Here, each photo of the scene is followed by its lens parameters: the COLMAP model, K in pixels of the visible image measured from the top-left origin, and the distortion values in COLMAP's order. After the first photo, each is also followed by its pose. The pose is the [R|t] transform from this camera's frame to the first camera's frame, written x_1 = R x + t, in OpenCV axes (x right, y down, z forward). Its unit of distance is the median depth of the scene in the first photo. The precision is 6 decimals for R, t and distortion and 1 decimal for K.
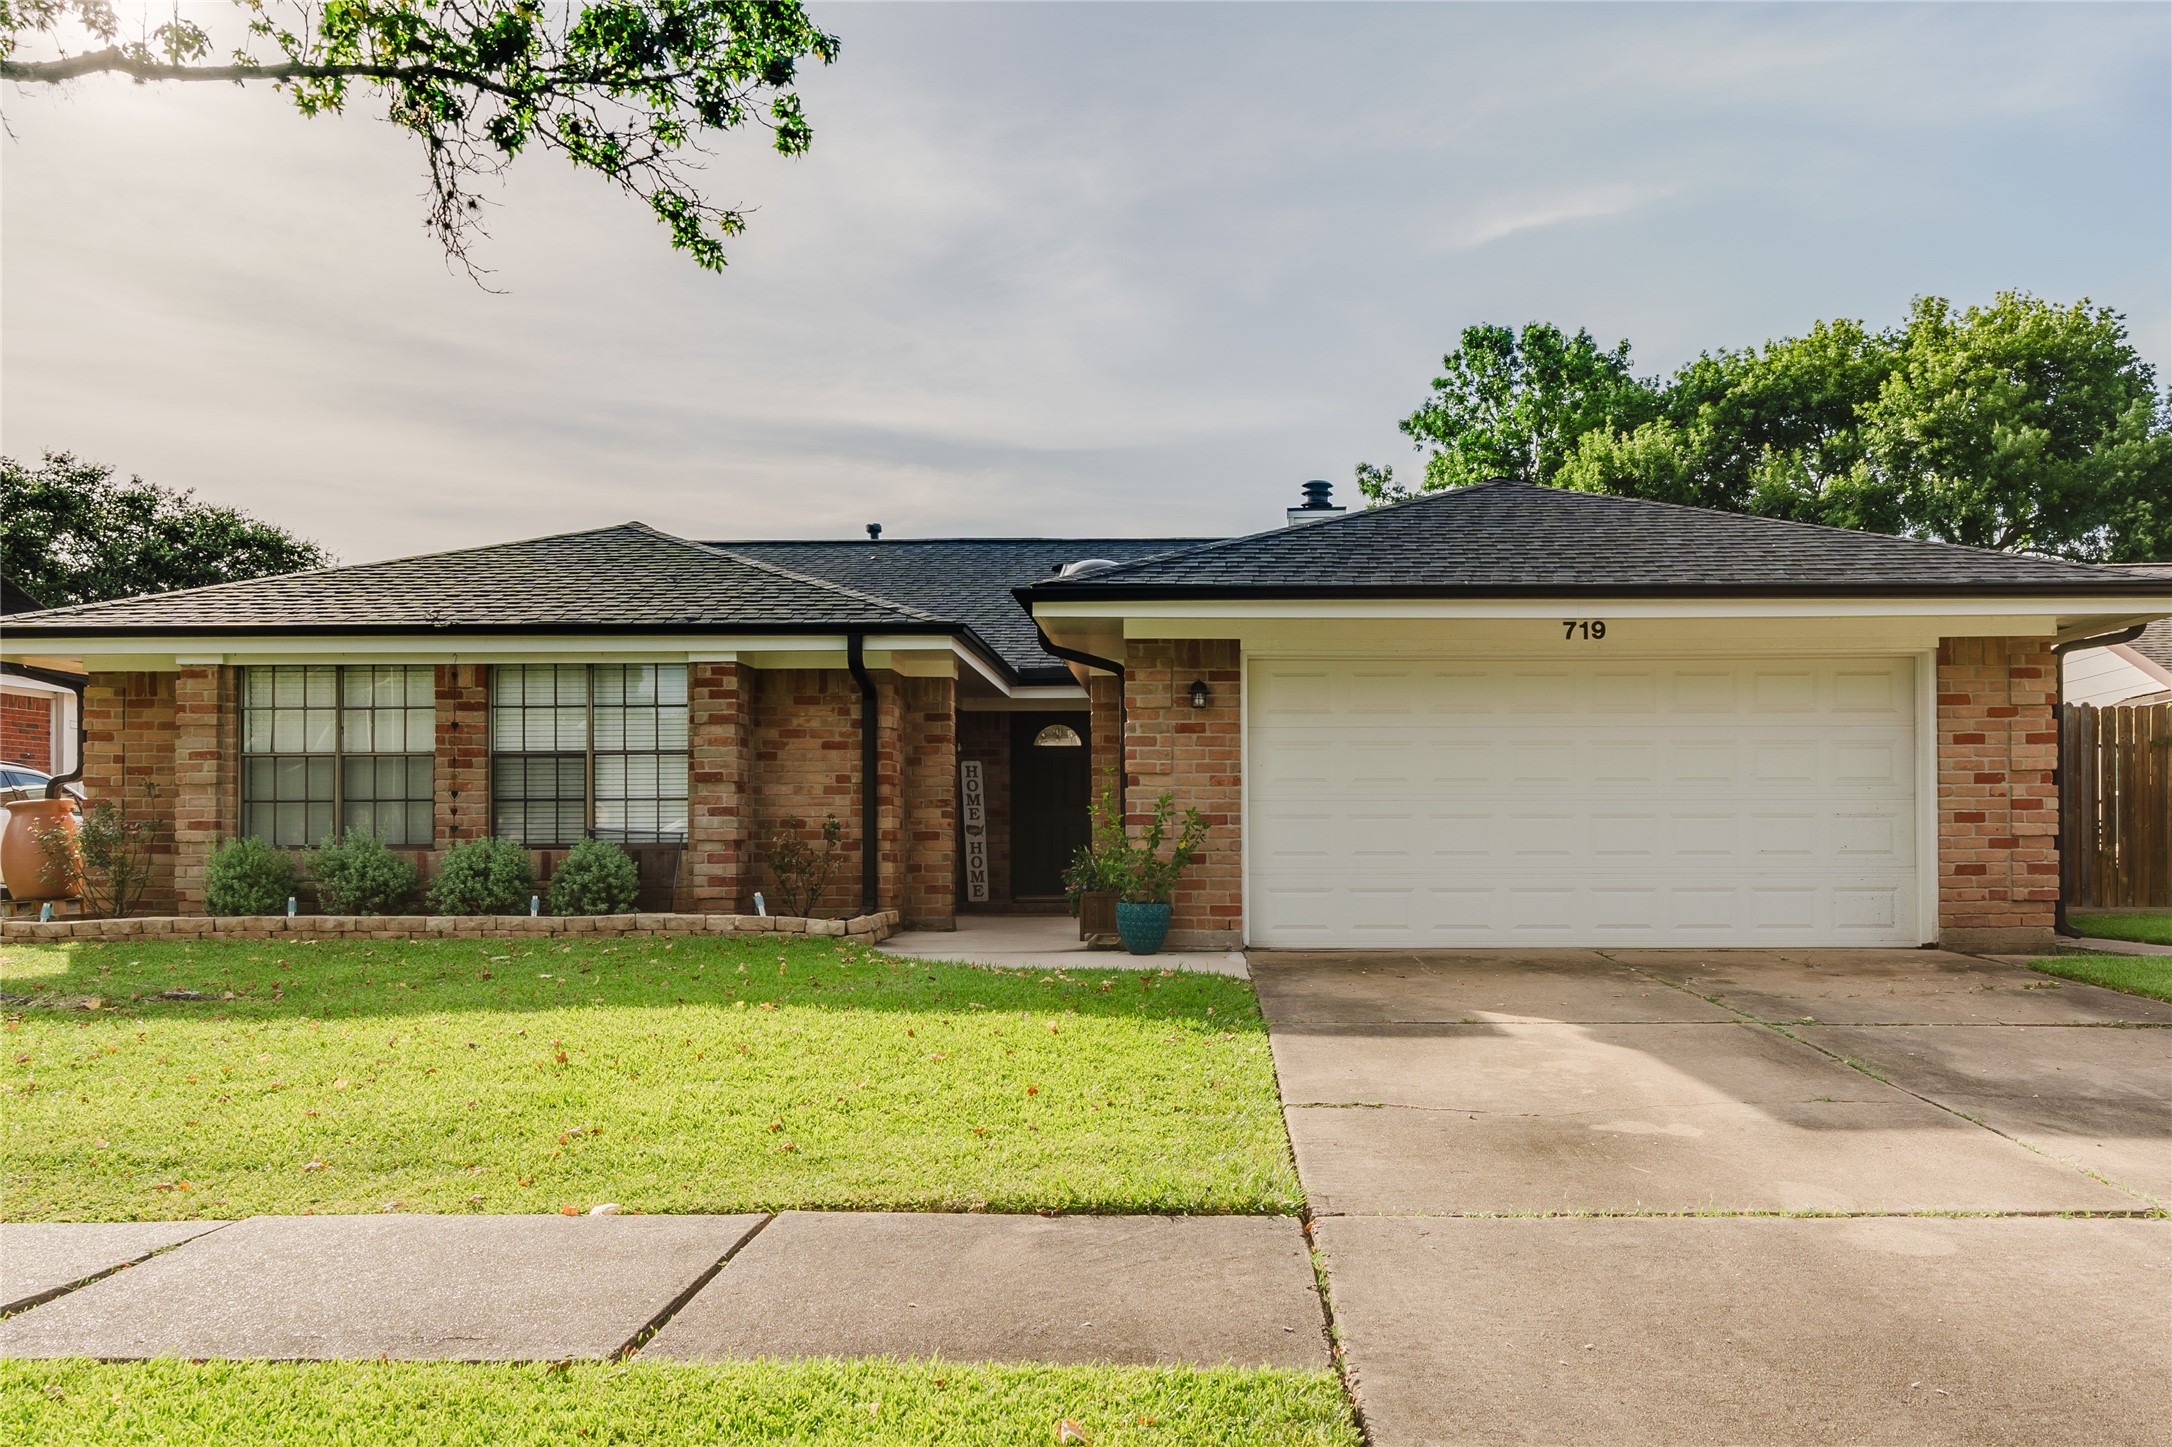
lens RADIAL K [[1510.8, 0, 1081.3], [0, 1510.8, 728.3], [0, 0, 1]] dist [-0.018536, 0.000963]
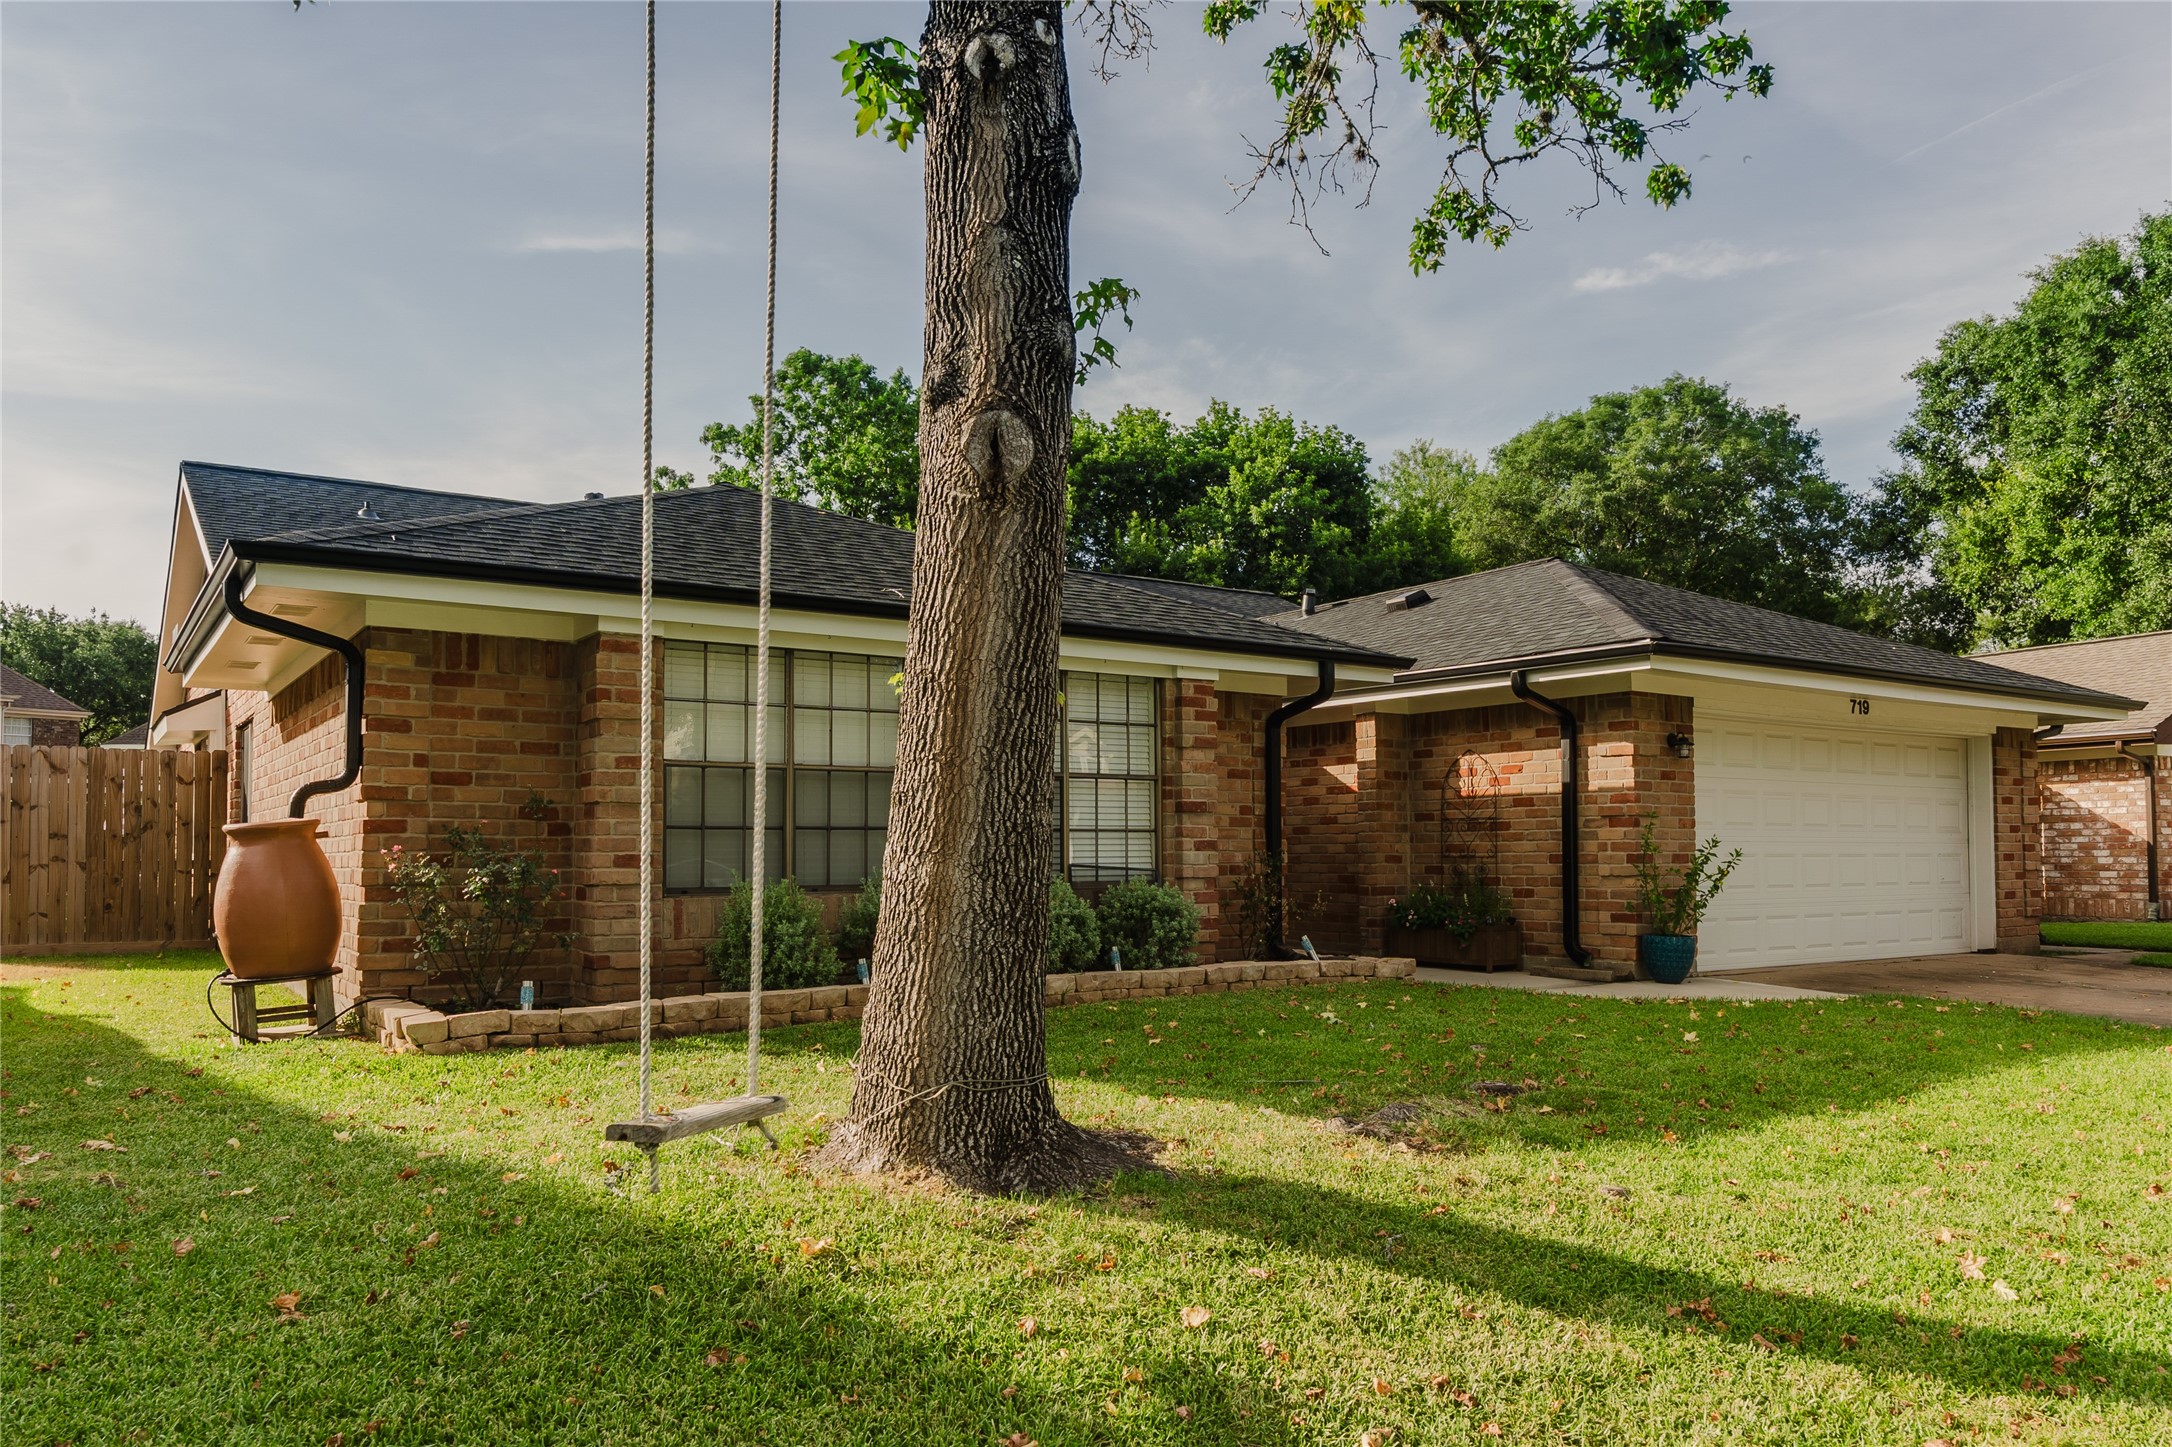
lens RADIAL K [[1510.8, 0, 1078.4], [0, 1510.8, 727.7], [0, 0, 1]] dist [-0.018536, 0.000963]
pose [[0.832536, 0.049481, 0.551757, -0.767530], [-0.045156, 0.998750, -0.021432, 0.007122], [-0.552128, -0.007072, 0.833729, 0.275968]]
